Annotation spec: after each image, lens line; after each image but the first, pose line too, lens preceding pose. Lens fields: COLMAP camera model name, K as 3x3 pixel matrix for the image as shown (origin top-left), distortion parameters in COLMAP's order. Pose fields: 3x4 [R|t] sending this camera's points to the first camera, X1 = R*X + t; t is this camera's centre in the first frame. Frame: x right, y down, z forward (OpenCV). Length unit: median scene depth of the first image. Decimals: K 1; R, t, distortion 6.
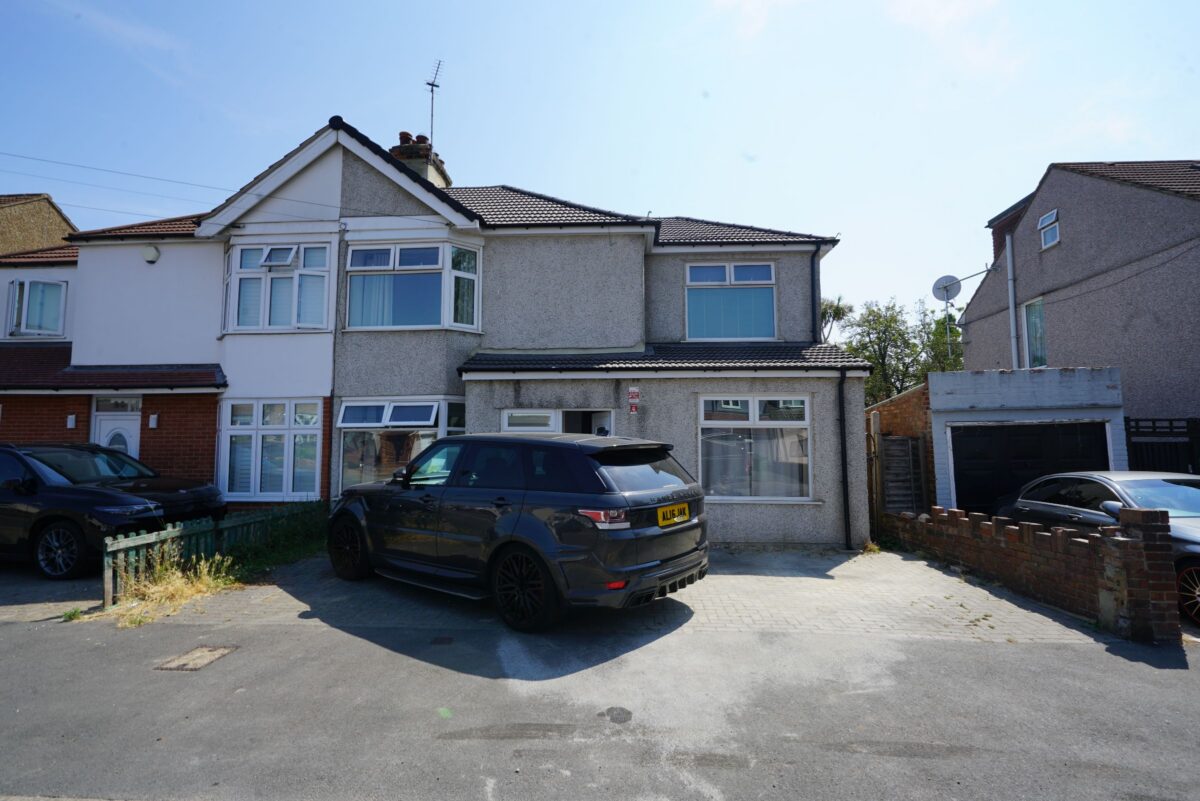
lens RADIAL K [[543.2, 0, 600.5], [0, 543.2, 401.8], [0, 0, 1]] dist [-0.001428, 0.002272]
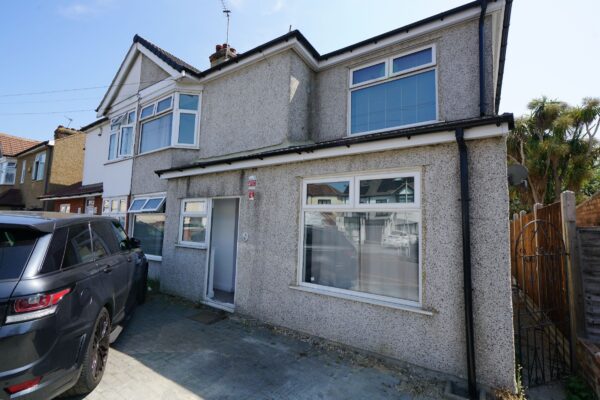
lens RADIAL K [[271.6, 0, 297.9], [0, 271.6, 200.6], [0, 0, 1]] dist [-0.001428, 0.002272]
pose [[0.858963, -0.023960, -0.511476, 0.396588], [0.011100, 0.999541, -0.028183, 0.038113], [0.511917, 0.018530, 0.858835, 0.527505]]
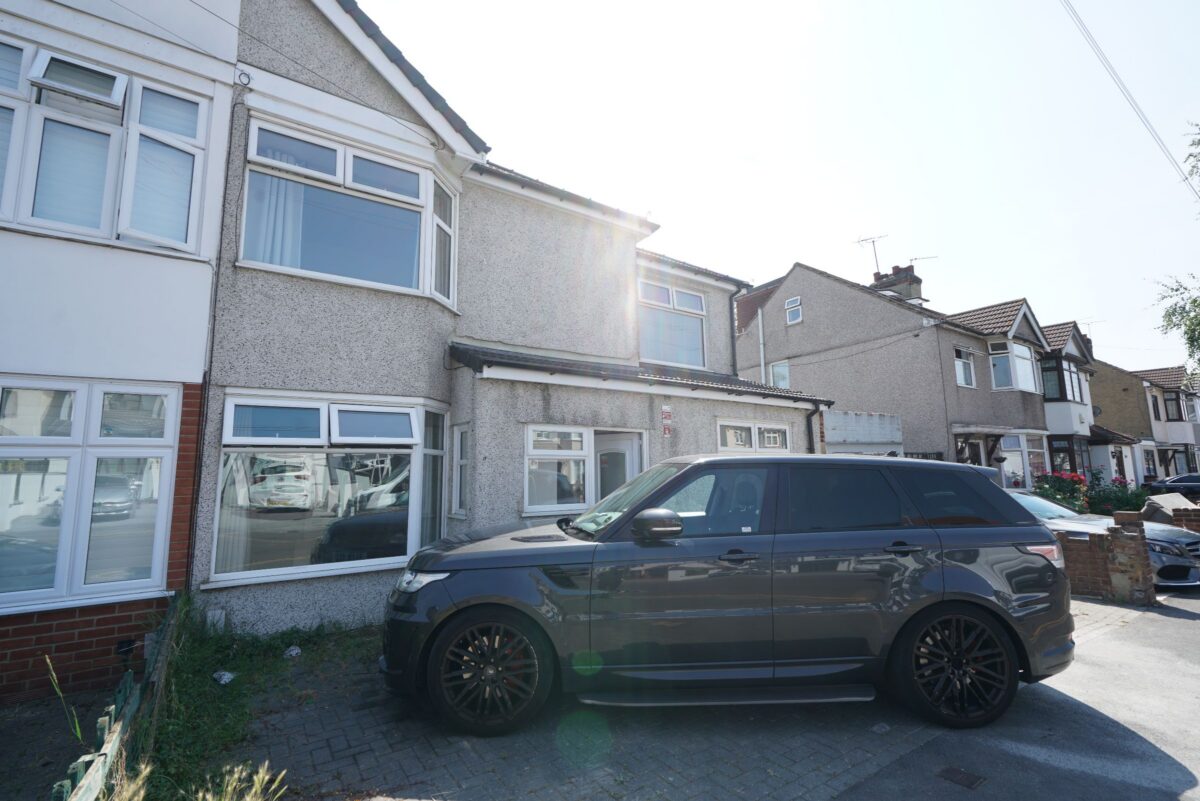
lens RADIAL K [[543.2, 0, 601.0], [0, 543.2, 400.3], [0, 0, 1]] dist [-0.001428, 0.002272]
pose [[0.789110, 0.074416, 0.609727, -0.504844], [-0.034753, 0.996453, -0.076639, 0.031506], [-0.613267, 0.039287, 0.788898, 0.359122]]
